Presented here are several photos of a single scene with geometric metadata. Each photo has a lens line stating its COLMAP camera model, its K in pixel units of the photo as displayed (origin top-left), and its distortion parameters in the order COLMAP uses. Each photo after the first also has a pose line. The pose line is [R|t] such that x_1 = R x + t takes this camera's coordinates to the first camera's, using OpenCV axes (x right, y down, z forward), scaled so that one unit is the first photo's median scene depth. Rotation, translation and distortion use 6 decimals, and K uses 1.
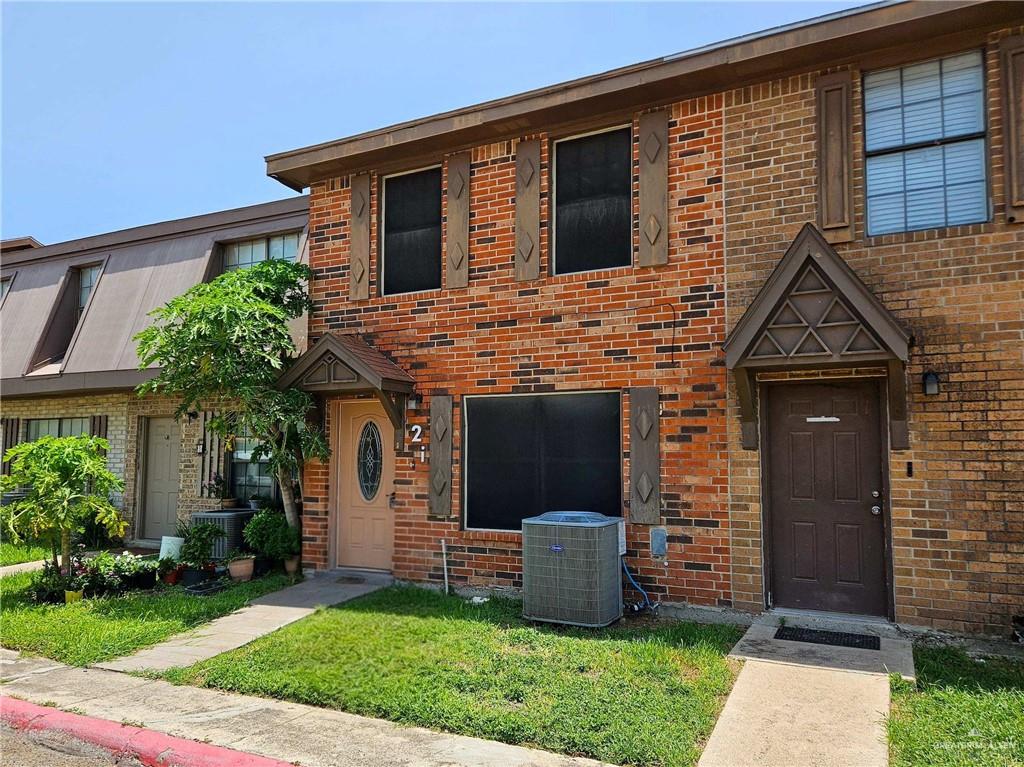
lens RADIAL K [[831.3, 0, 512.1], [0, 831.3, 385.9], [0, 0, 1]] dist [0.015919, -0.008270]
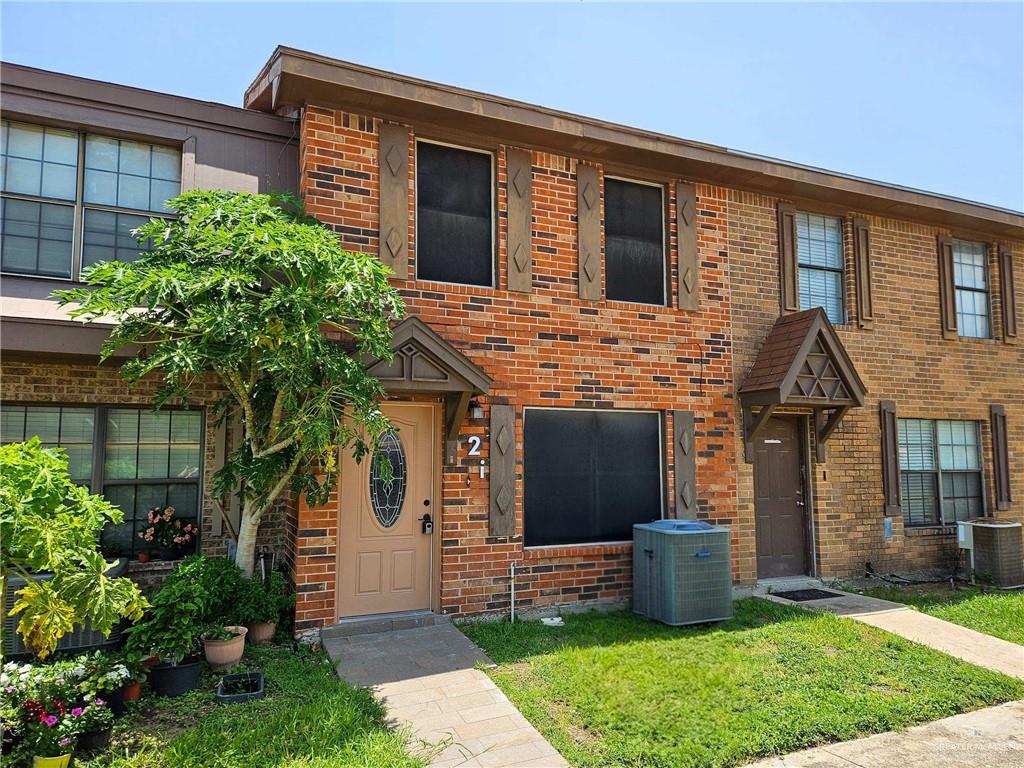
lens RADIAL K [[730.6, 0, 511.8], [0, 730.6, 384.0], [0, 0, 1]] dist [0.036353, -0.008305]
pose [[0.564830, 0.079644, 0.821355, -0.794887], [-0.066611, 0.996484, -0.050818, 0.031134], [-0.822514, -0.026008, 0.568149, 0.572189]]
